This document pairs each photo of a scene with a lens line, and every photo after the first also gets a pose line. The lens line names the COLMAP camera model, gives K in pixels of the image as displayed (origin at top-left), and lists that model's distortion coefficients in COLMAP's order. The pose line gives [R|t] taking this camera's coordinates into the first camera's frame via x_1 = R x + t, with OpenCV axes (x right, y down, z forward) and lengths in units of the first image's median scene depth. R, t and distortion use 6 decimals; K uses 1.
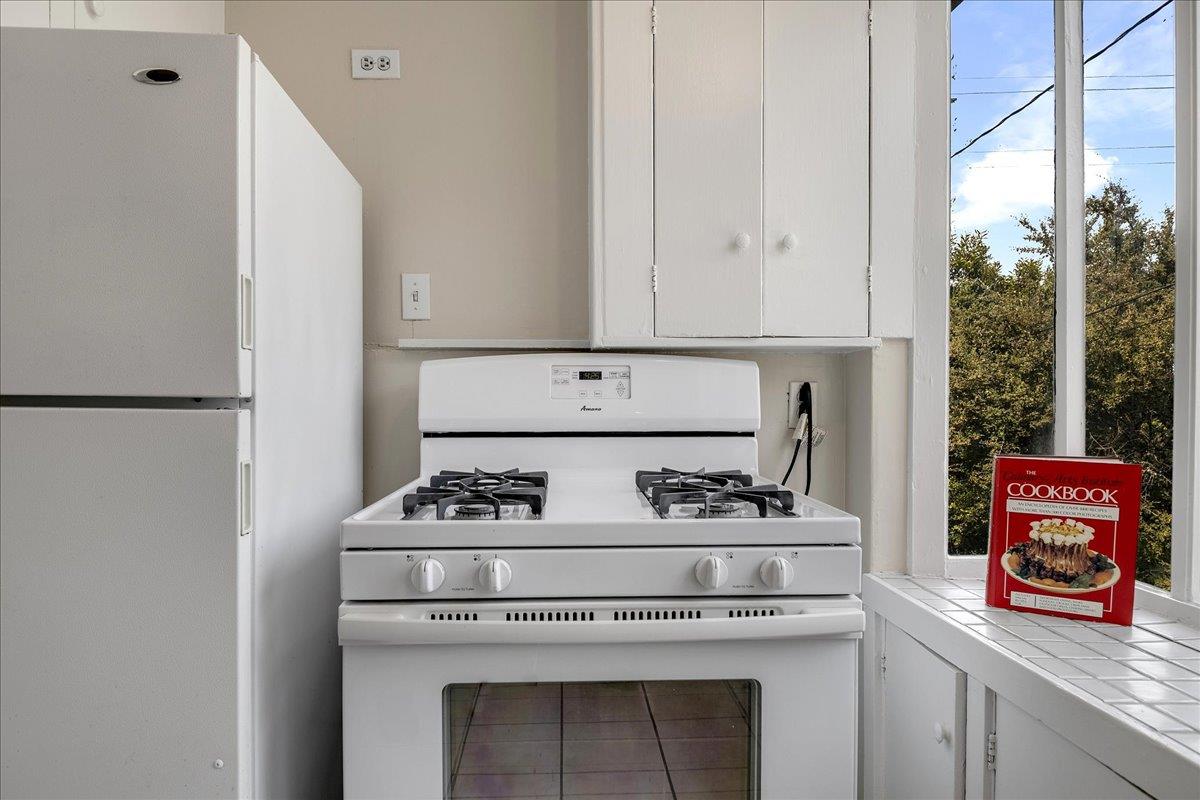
lens RADIAL K [[695.4, 0, 600.0], [0, 695.4, 400.0], [0, 0, 1]] dist [0.004566, -0.034401]
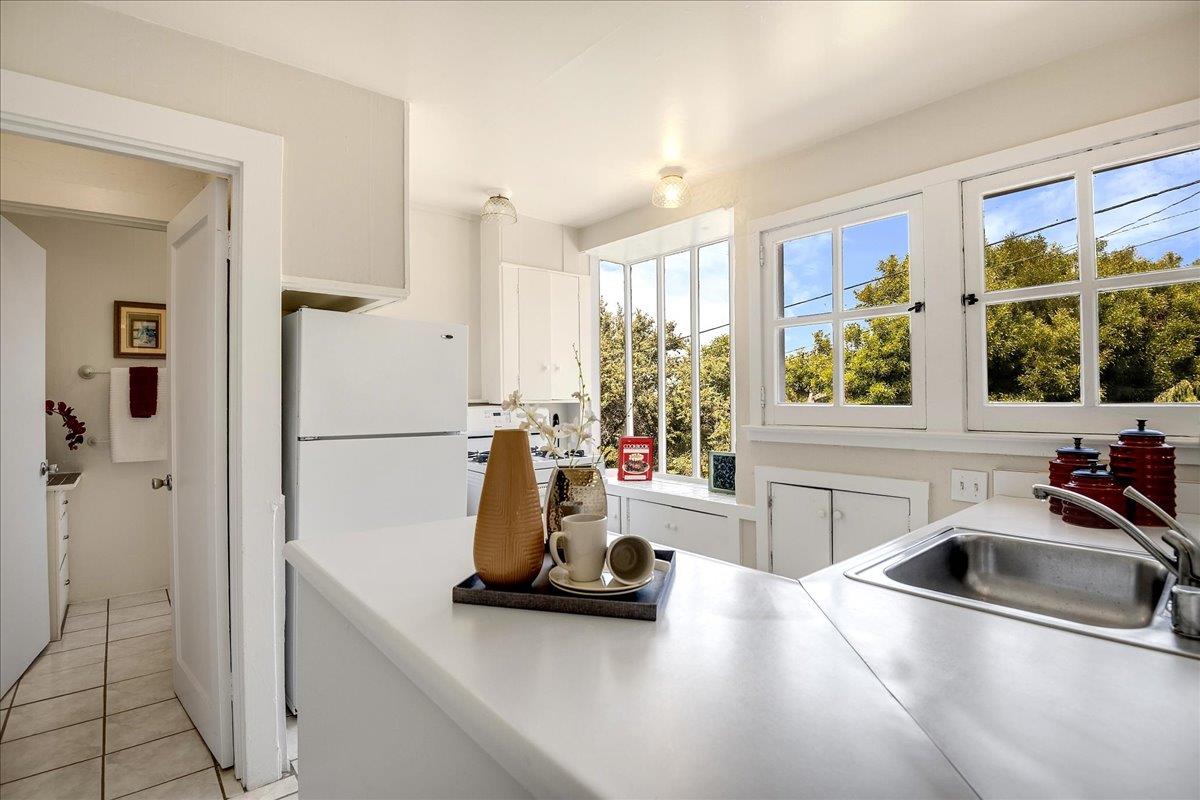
lens RADIAL K [[571.7, 0, 592.9], [0, 571.7, 400.1], [0, 0, 1]] dist [0.010138, -0.017376]
pose [[0.781897, -0.007201, 0.623366, -1.342531], [0.004140, 0.999971, 0.006358, -0.125064], [-0.623394, -0.002390, 0.781904, -1.170444]]
